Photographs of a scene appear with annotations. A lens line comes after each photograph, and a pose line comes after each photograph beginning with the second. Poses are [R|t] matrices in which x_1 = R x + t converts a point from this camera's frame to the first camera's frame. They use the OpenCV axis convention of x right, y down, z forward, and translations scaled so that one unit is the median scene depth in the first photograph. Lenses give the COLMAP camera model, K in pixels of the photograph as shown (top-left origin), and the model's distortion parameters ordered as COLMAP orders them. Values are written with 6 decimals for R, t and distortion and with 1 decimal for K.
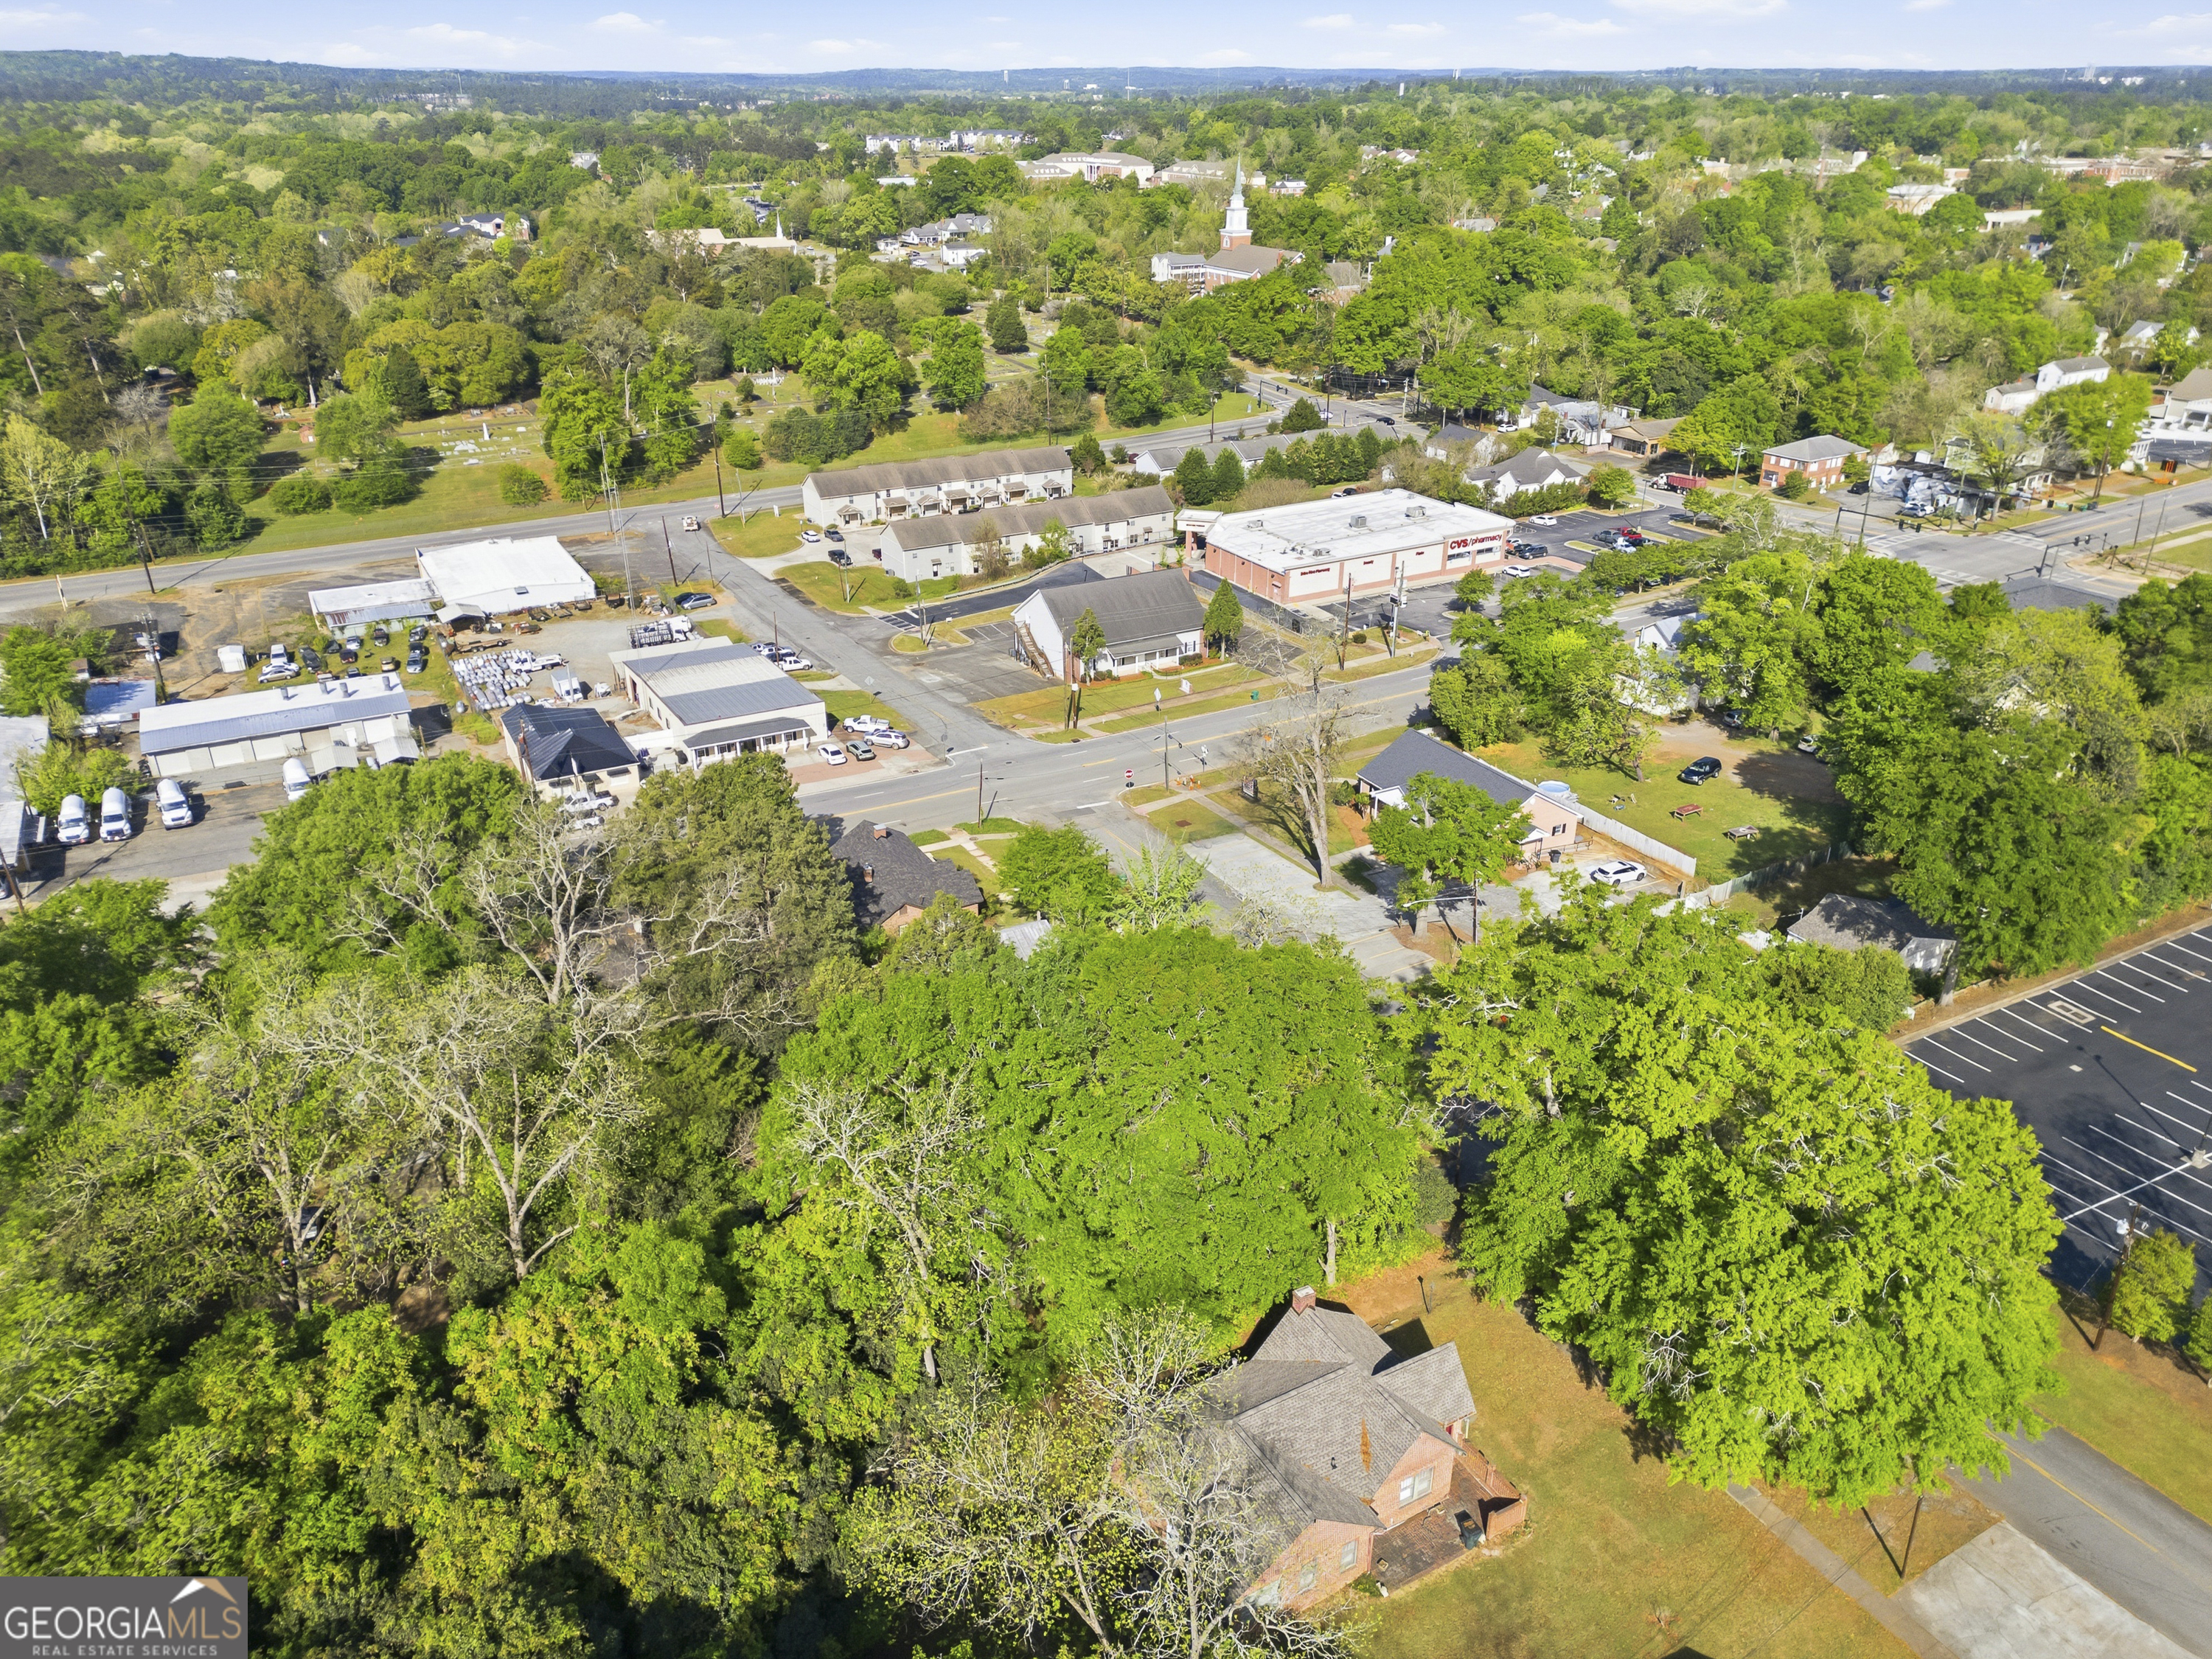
lens RADIAL K [[1540.8, 0, 1095.9], [0, 1540.8, 834.3], [0, 0, 1]] dist [0.100154, -0.106232]
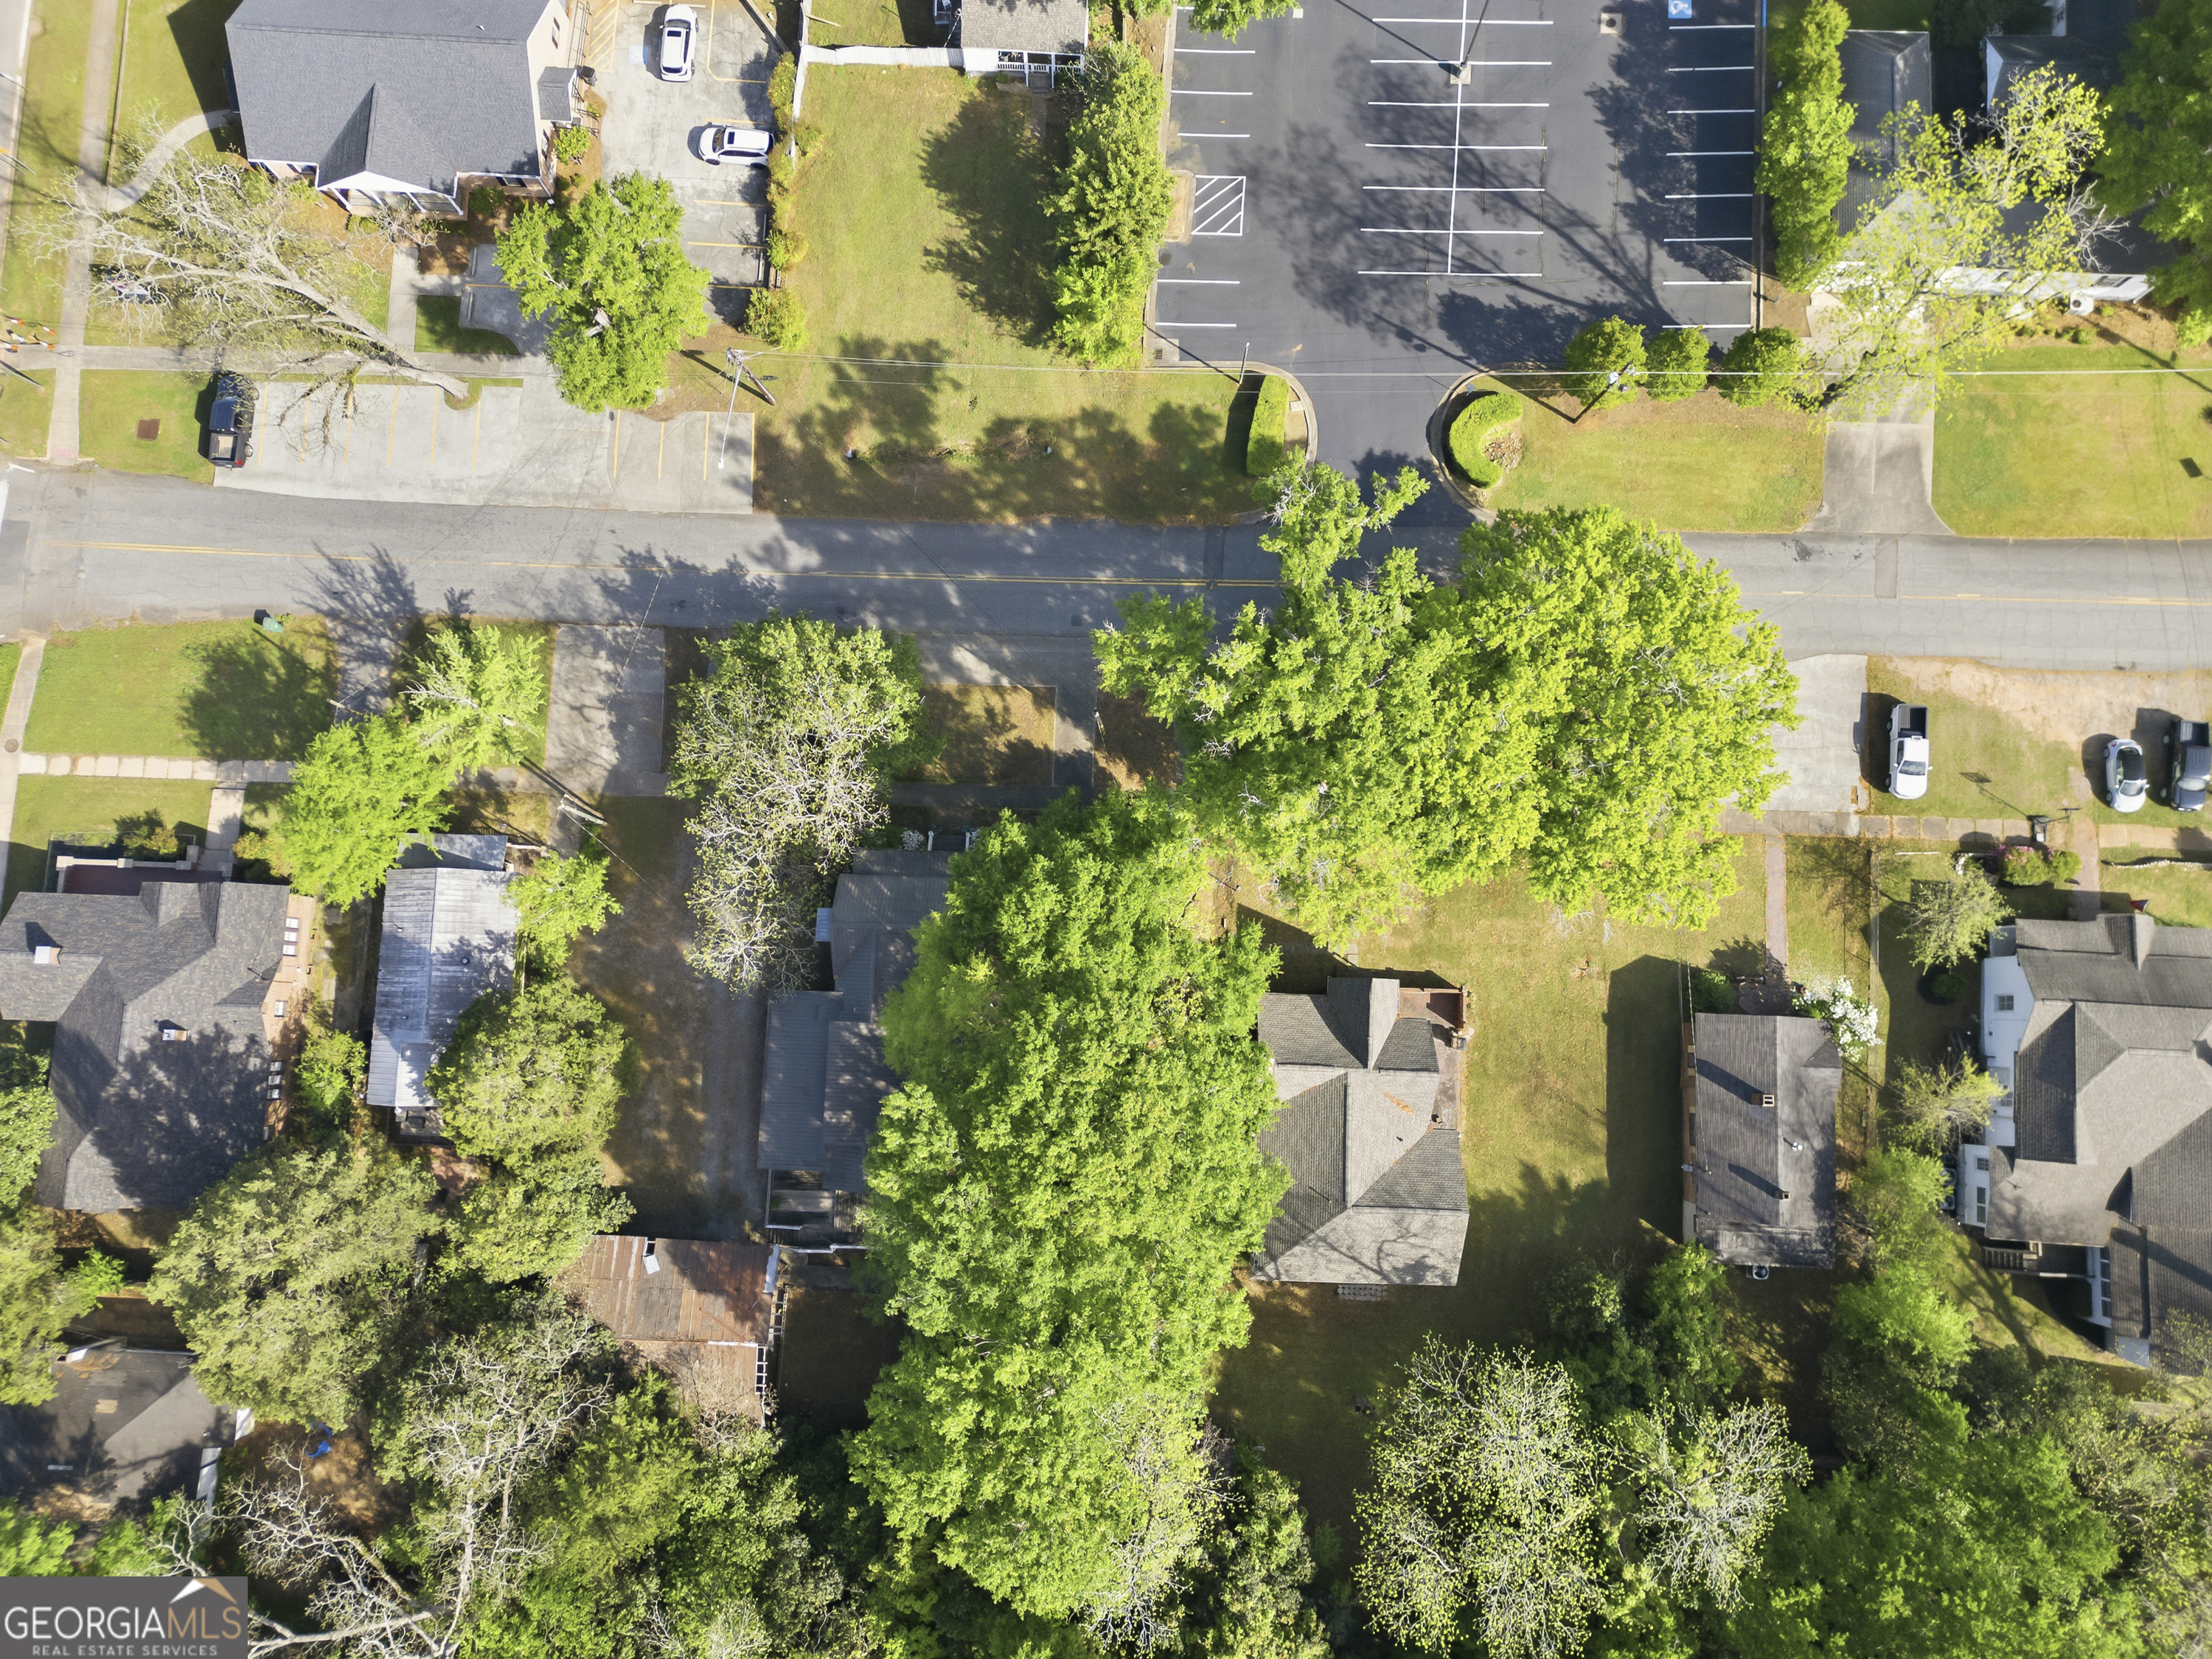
lens RADIAL K [[1537.6, 0, 1113.4], [0, 1537.6, 828.7], [0, 0, 1]] dist [0.058333, -0.036237]
pose [[0.514507, -0.851217, 0.103498, 0.034457], [0.379516, 0.334286, 0.862682, -0.223994], [-0.768928, -0.404577, 0.495043, 0.200454]]
